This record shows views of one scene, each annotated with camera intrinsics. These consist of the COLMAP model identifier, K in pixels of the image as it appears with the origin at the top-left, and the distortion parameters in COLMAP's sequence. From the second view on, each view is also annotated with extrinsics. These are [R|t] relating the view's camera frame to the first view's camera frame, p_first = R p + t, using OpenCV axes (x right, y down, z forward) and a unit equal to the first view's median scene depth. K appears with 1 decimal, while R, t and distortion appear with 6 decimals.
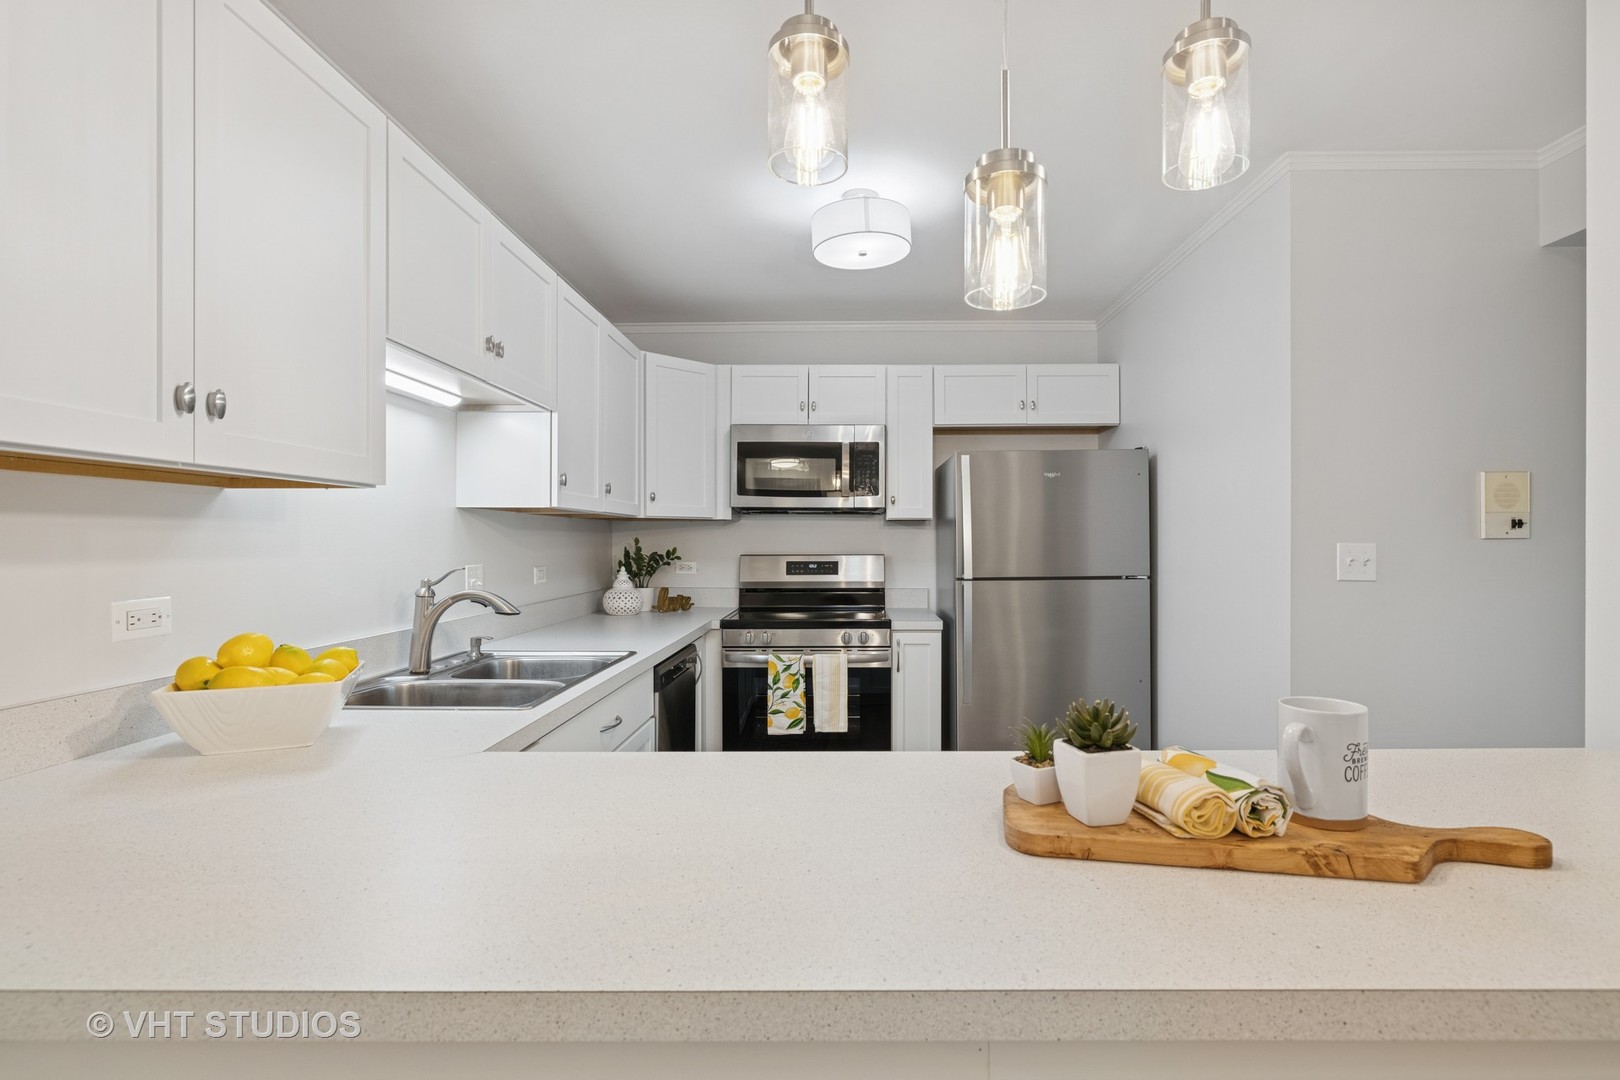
lens RADIAL K [[757.4, 0, 826.6], [0, 757.4, 543.7], [0, 0, 1]] dist [-0.002033, -0.000018]
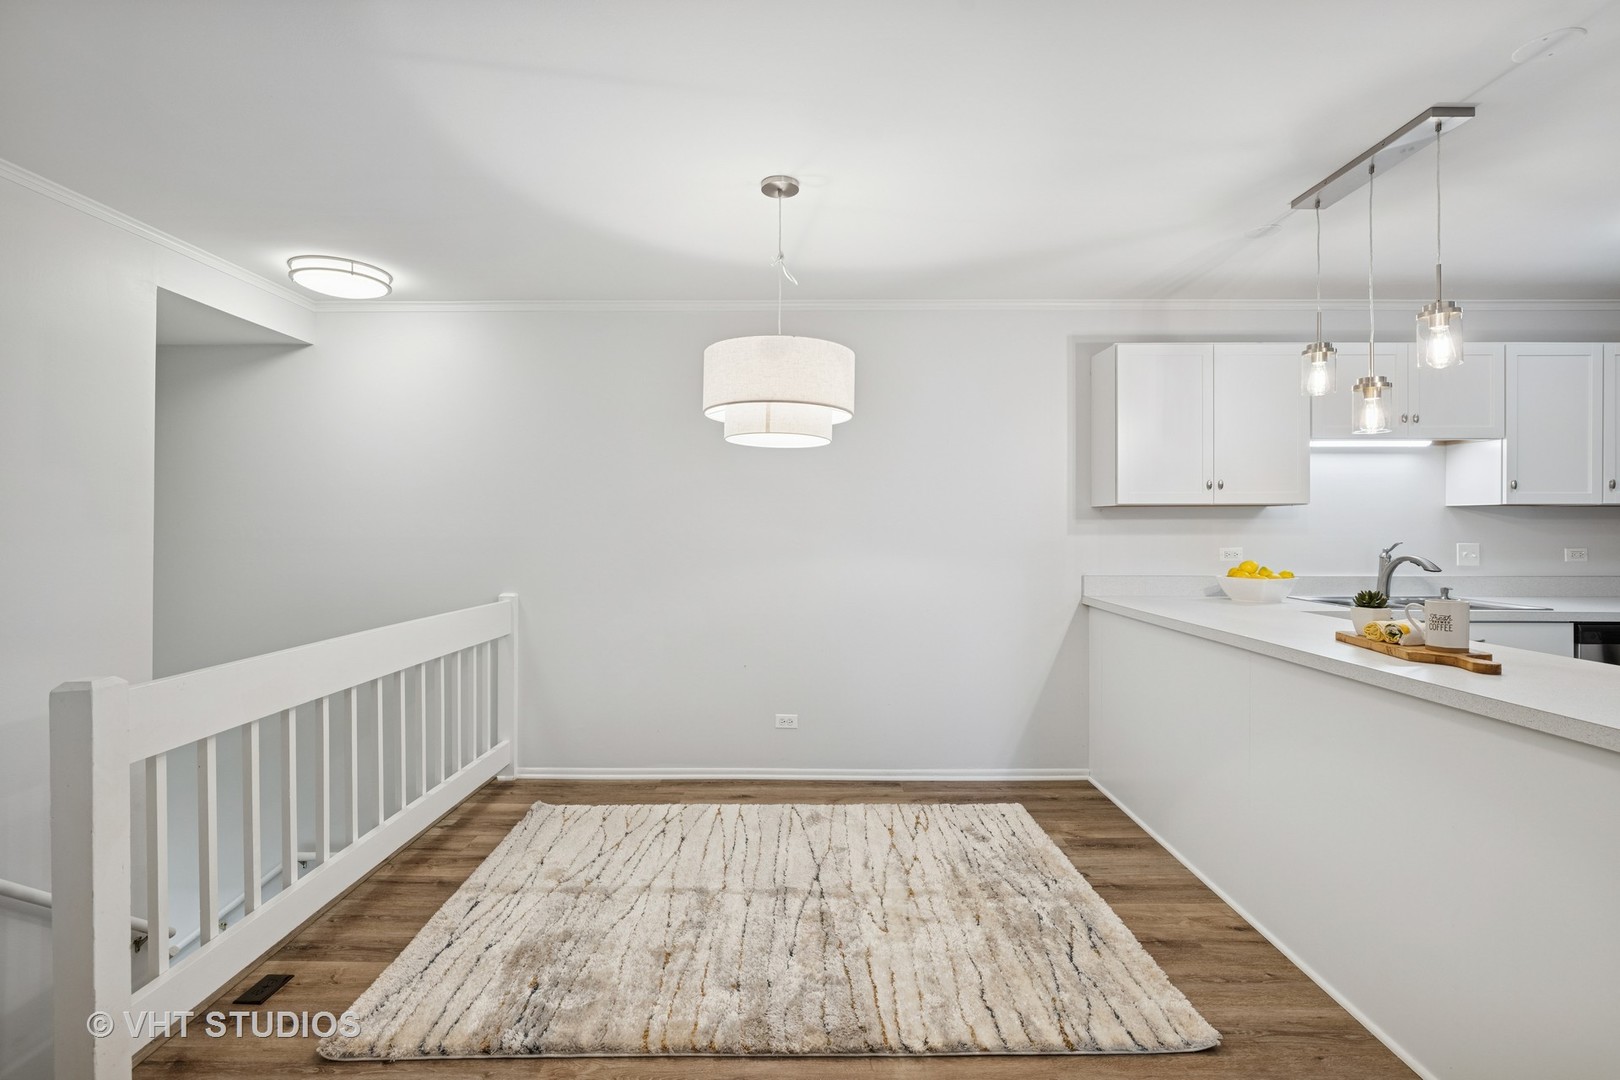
lens RADIAL K [[739.3, 0, 817.3], [0, 739.3, 524.1], [0, 0, 1]] dist [-0.001214, 0.001336]
pose [[0.016065, -0.001435, -0.999870, 0.797488], [-0.003828, 0.999992, -0.001497, -0.002606], [0.999864, 0.003851, 0.016059, -0.261010]]
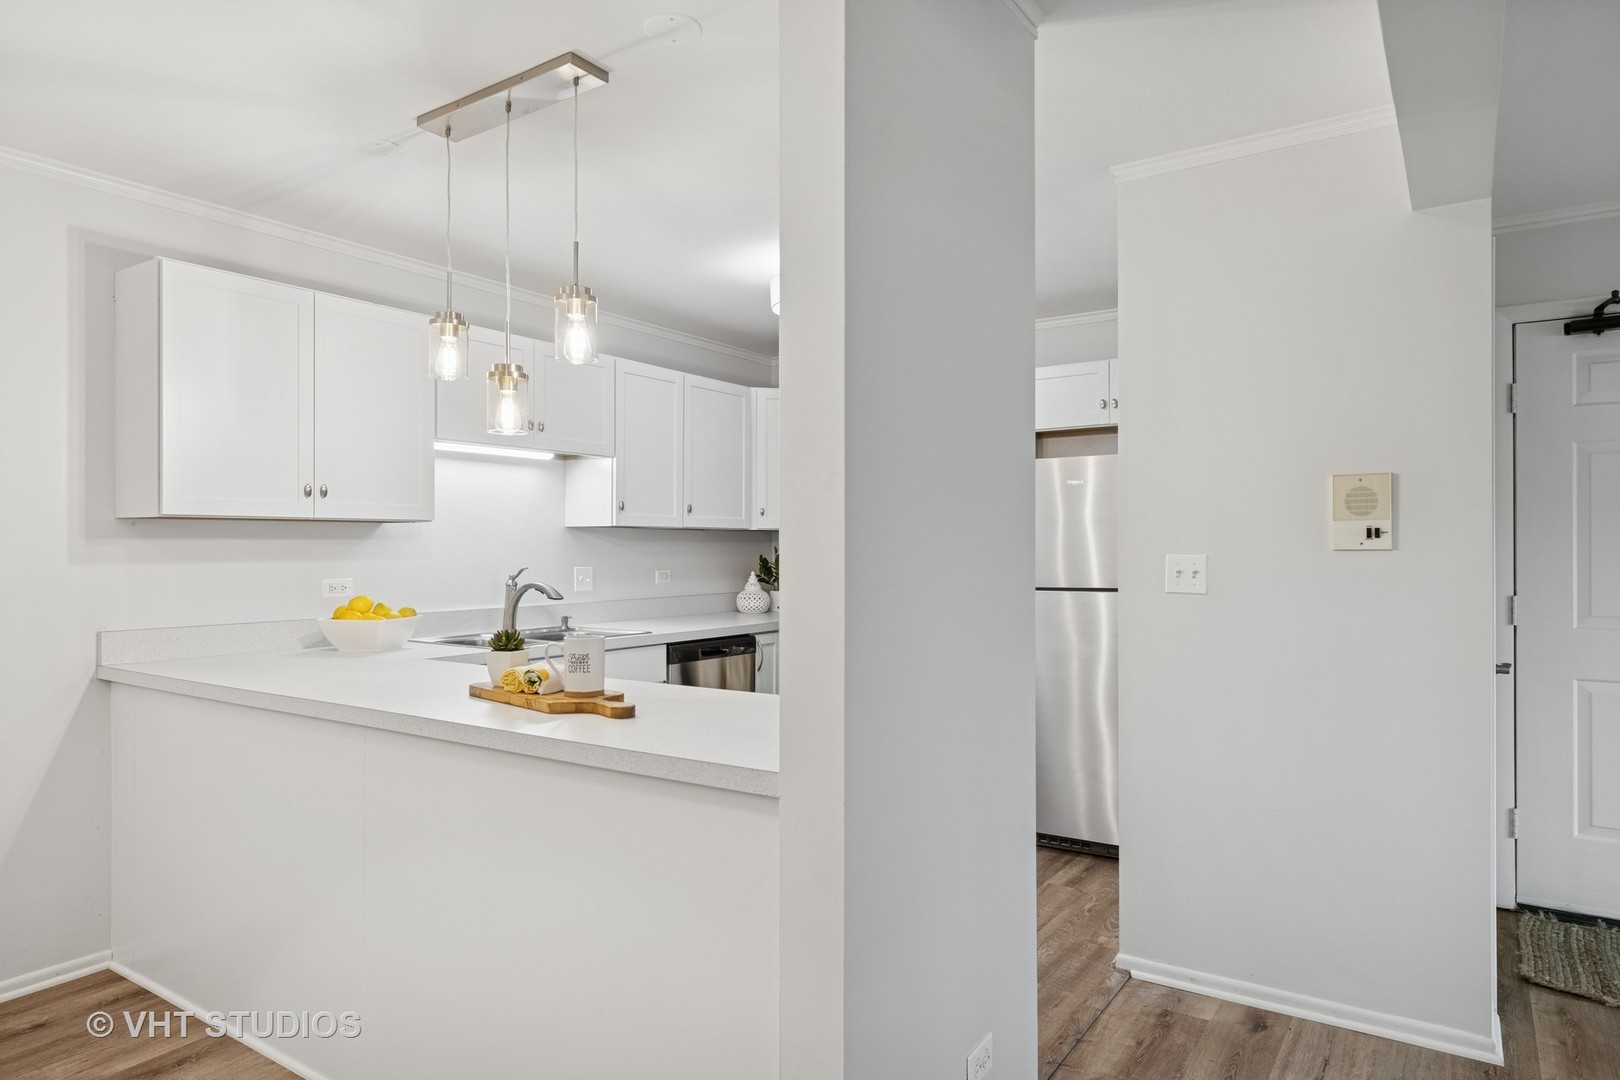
lens RADIAL K [[956.4, 0, 805.5], [0, 956.4, 548.4], [0, 0, 1]] dist [-0.005785, 0.001857]
pose [[0.832495, 0.000836, -0.554032, 0.696404], [-0.002326, 0.999995, -0.001987, -0.003421], [0.554027, 0.002943, 0.832493, -0.204592]]
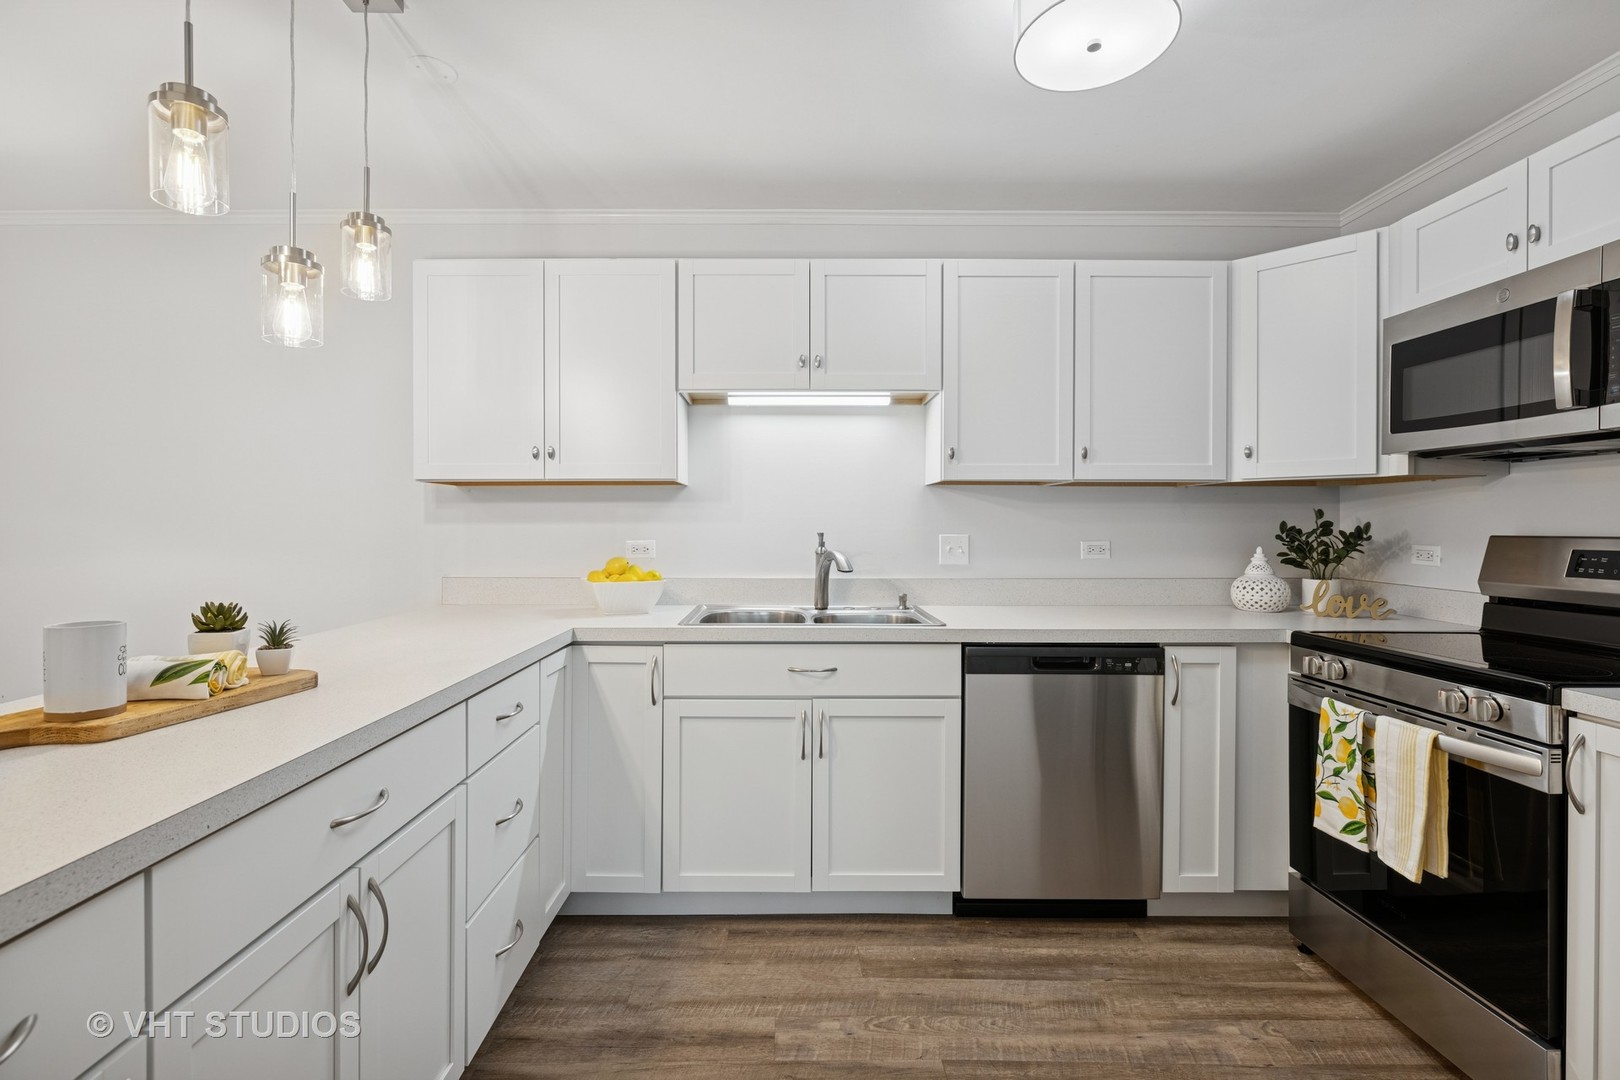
lens RADIAL K [[757.4, 0, 778.3], [0, 757.4, 531.1], [0, 0, 1]] dist [-0.002033, -0.000018]
pose [[0.019484, 0.007982, -0.999778, 0.538191], [-0.005294, 0.999955, 0.007880, 0.012078], [0.999796, 0.005139, 0.019526, 0.576633]]
